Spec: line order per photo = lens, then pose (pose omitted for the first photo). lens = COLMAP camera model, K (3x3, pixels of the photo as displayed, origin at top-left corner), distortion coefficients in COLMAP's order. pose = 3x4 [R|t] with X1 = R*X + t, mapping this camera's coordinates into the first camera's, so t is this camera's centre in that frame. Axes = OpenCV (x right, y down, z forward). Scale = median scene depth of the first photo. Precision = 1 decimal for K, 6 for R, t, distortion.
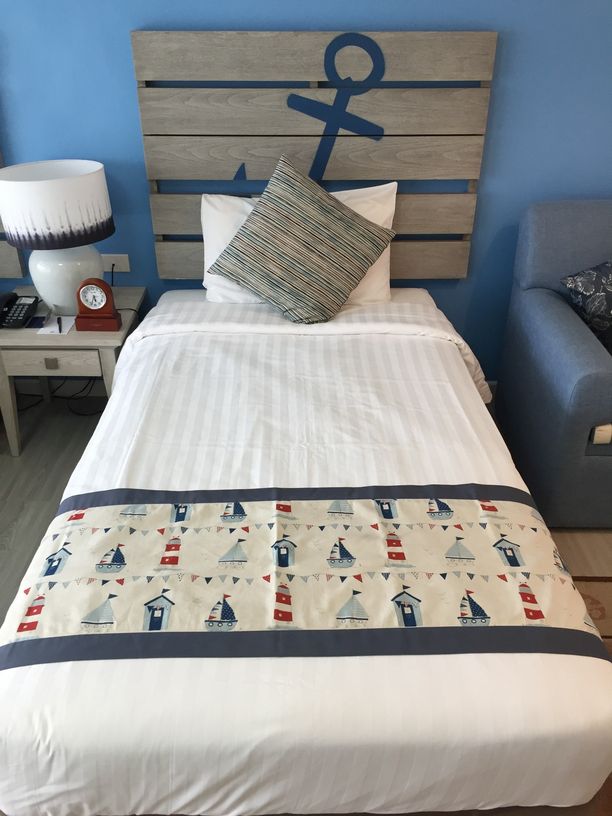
lens RADIAL K [[682.6, 0, 306.4], [0, 682.6, 402.5], [0, 0, 1]] dist [0.058914, -0.057145]
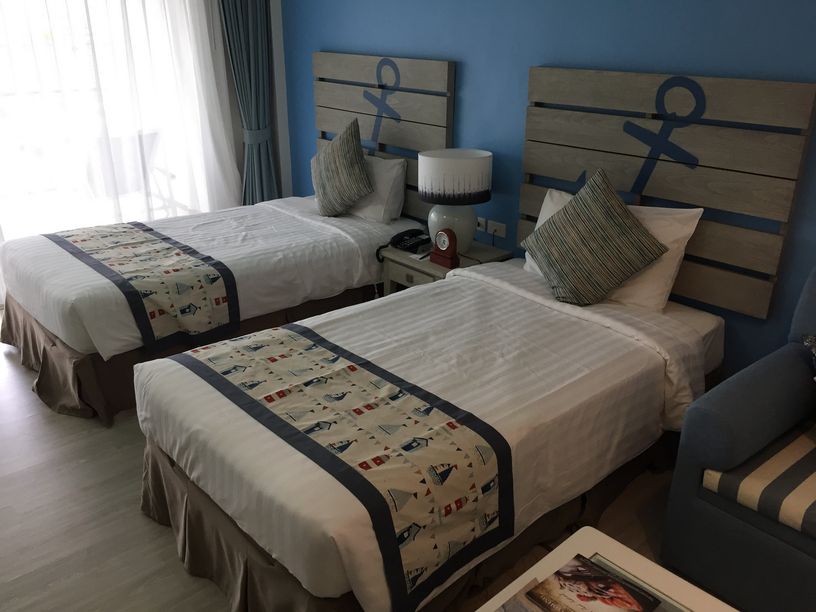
lens RADIAL K [[682.6, 0, 412.9], [0, 682.6, 298.7], [0, 0, 1]] dist [0.058914, -0.057145]
pose [[0.669159, 0.281140, -0.687885, 0.636712], [-0.387937, 0.921686, -0.000682, -0.020481], [0.633822, 0.267313, 0.725819, -0.015478]]
